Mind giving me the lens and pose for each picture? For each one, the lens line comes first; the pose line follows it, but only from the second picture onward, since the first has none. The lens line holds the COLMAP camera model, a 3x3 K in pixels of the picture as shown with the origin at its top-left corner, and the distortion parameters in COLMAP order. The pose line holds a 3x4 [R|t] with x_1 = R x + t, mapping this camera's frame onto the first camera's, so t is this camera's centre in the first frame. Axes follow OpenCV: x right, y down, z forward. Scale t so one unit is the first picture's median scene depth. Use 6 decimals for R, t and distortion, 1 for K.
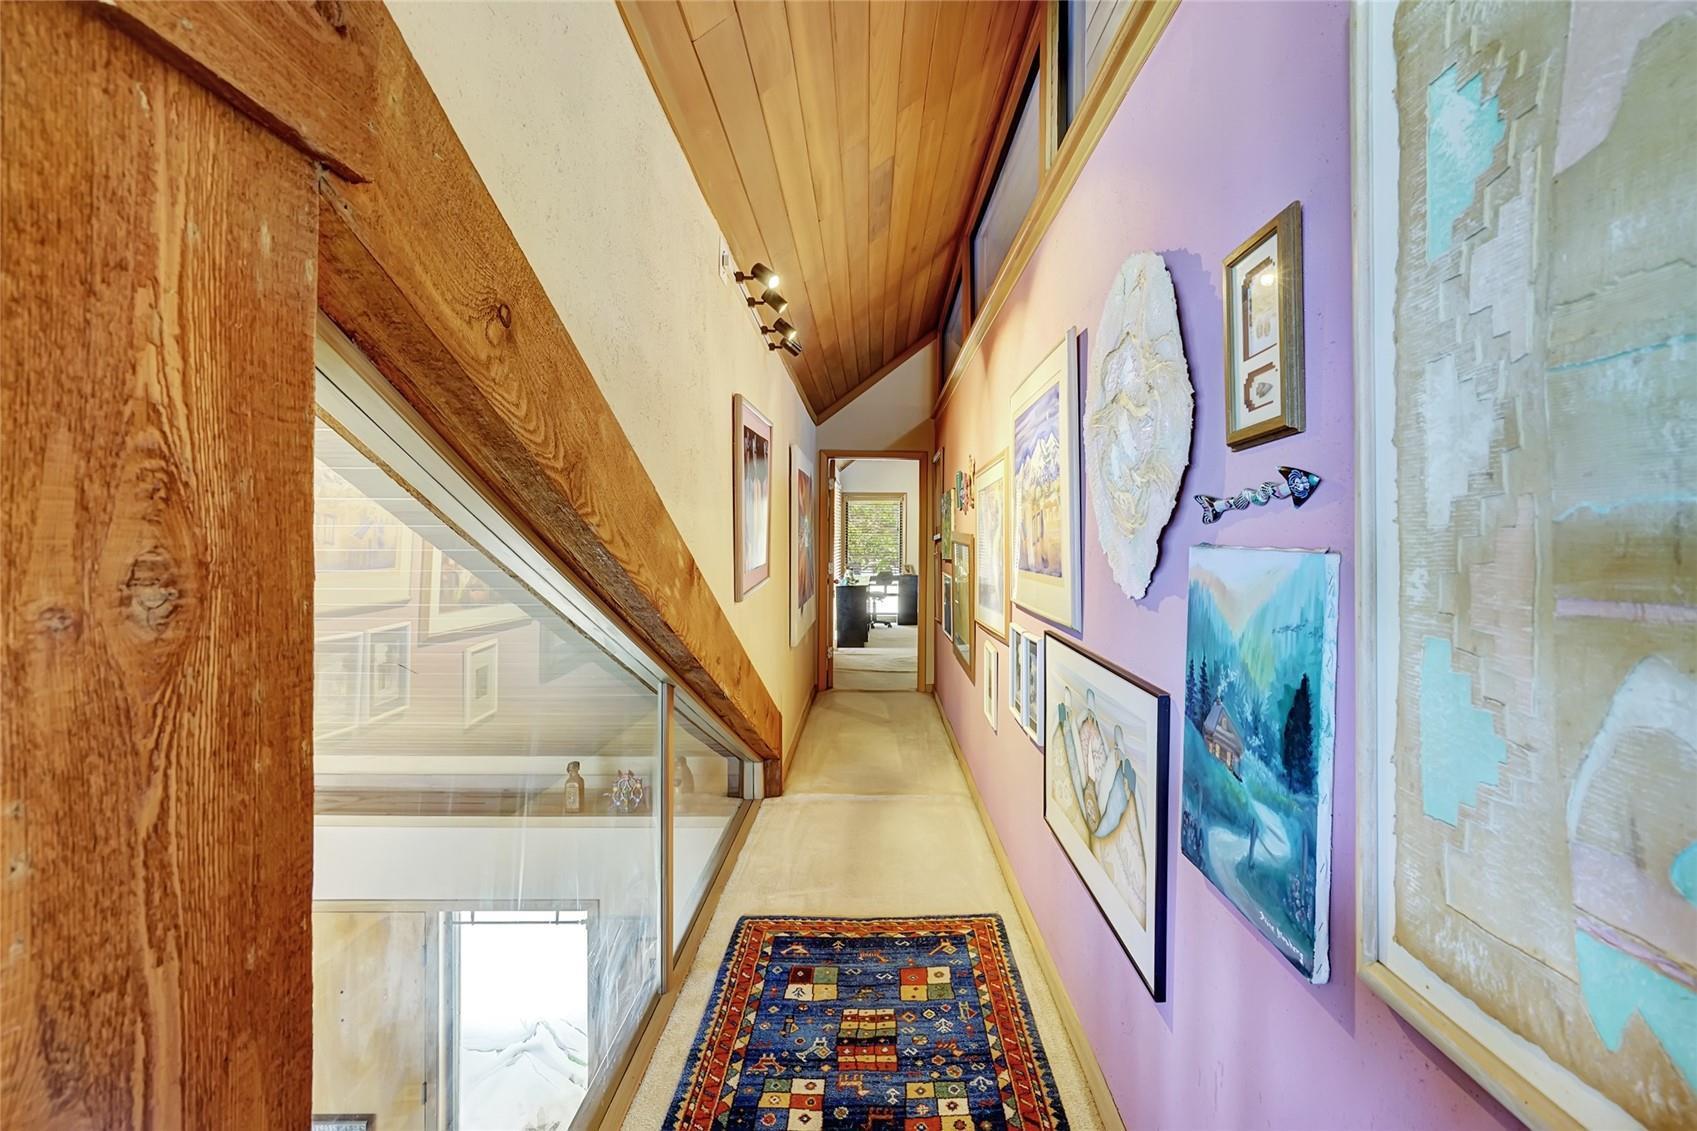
lens RADIAL K [[789.1, 0, 853.9], [0, 789.1, 548.8], [0, 0, 1]] dist [-0.039376, 0.011012]
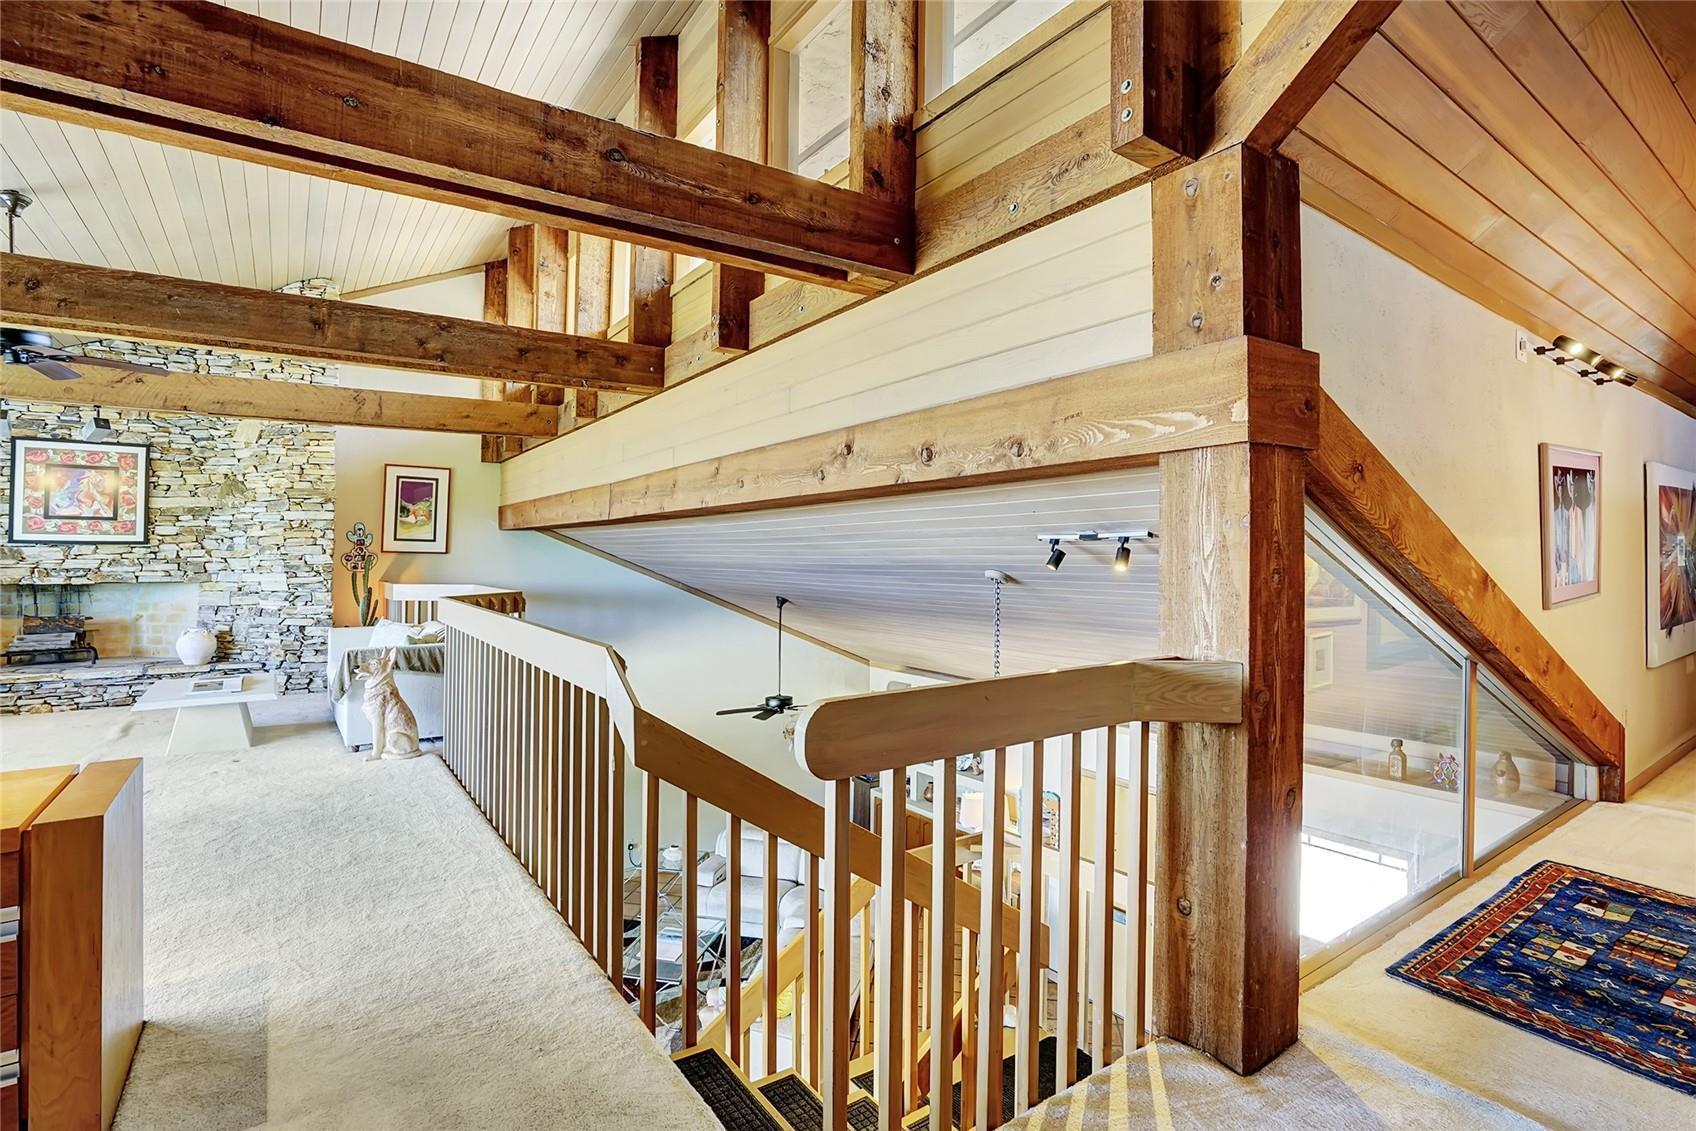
lens RADIAL K [[788.6, 0, 853.4], [0, 788.6, 548.8], [0, 0, 1]] dist [-0.039376, 0.011012]
pose [[0.574717, -0.012164, -0.818262, 0.271435], [-0.005342, 0.999812, -0.018615, 0.000348], [0.818335, 0.015070, 0.574544, -0.733691]]
